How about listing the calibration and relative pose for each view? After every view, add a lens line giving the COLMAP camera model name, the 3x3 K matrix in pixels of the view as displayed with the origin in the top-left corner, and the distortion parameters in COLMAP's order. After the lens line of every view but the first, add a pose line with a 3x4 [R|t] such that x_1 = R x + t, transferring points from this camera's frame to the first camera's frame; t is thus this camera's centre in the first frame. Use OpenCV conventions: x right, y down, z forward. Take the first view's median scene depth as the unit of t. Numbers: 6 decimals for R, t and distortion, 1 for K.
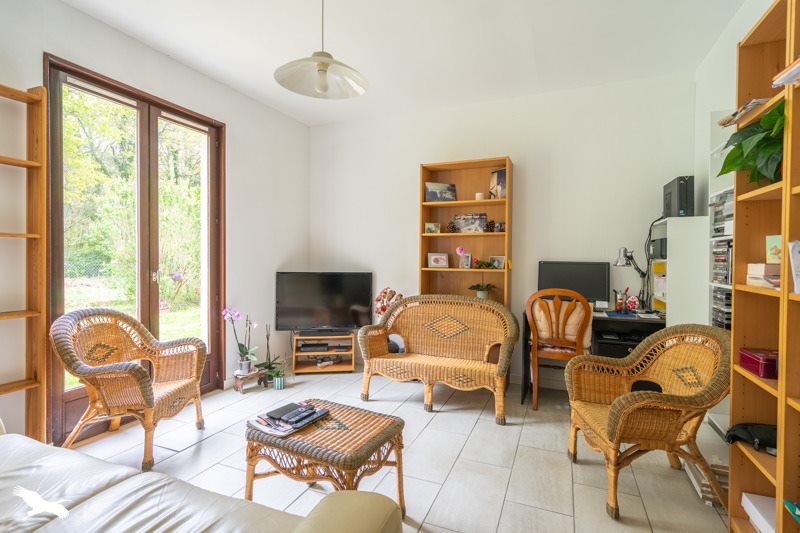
lens RADIAL K [[390.7, 0, 394.8], [0, 390.7, 264.6], [0, 0, 1]] dist [-0.000836, 0.000139]
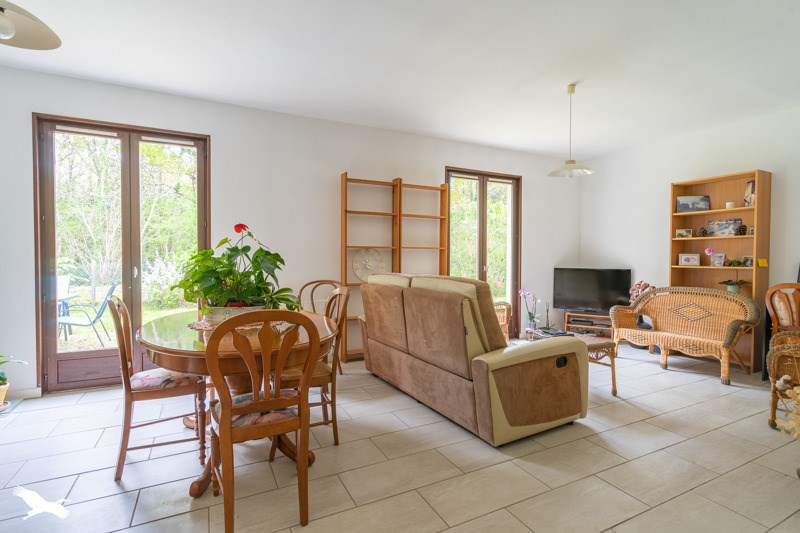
lens RADIAL K [[390.7, 0, 396.7], [0, 390.7, 266.4], [0, 0, 1]] dist [-0.000836, 0.000139]
pose [[0.764596, 0.009720, -0.644436, 0.207499], [-0.008696, 0.999951, 0.004766, 0.013530], [0.644451, 0.001960, 0.764643, -0.548011]]
